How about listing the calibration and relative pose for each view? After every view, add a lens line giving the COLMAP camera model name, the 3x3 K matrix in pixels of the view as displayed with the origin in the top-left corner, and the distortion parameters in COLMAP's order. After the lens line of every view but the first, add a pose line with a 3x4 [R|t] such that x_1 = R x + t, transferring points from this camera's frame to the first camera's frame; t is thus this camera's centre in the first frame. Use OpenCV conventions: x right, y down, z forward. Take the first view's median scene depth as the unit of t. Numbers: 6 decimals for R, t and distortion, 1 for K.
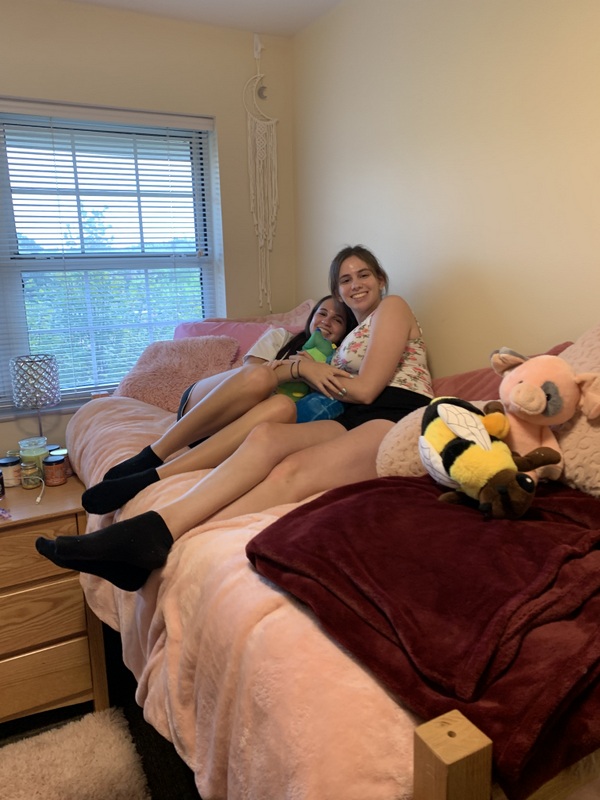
lens RADIAL K [[614.7, 0, 300.0], [0, 614.7, 400.0], [0, 0, 1]] dist [-0.005612, -0.005756]
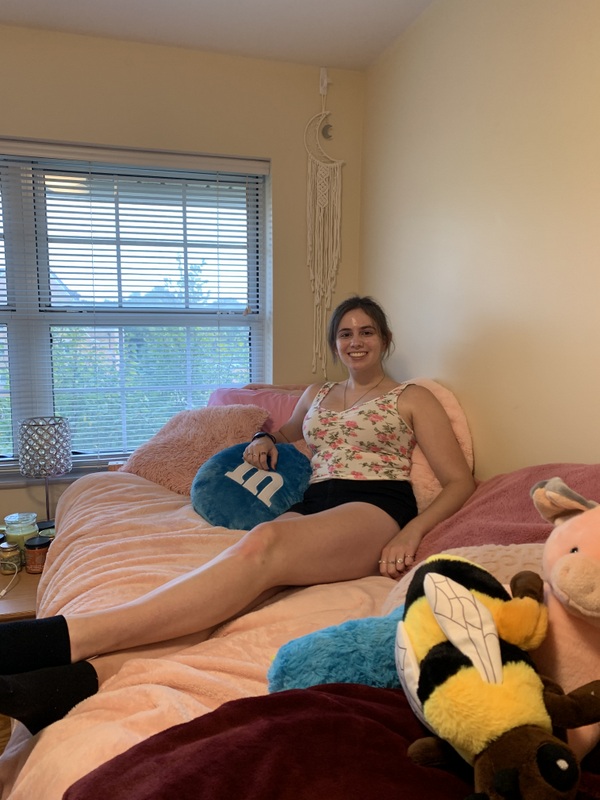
lens RADIAL K [[616.3, 0, 300.0], [0, 616.3, 400.0], [0, 0, 1]] dist [0.033441, -0.069597]
pose [[0.979056, 0.052662, -0.196661, 0.101677], [-0.070222, 0.994038, -0.083408, -0.047231], [0.191096, 0.095471, 0.976917, 0.178986]]
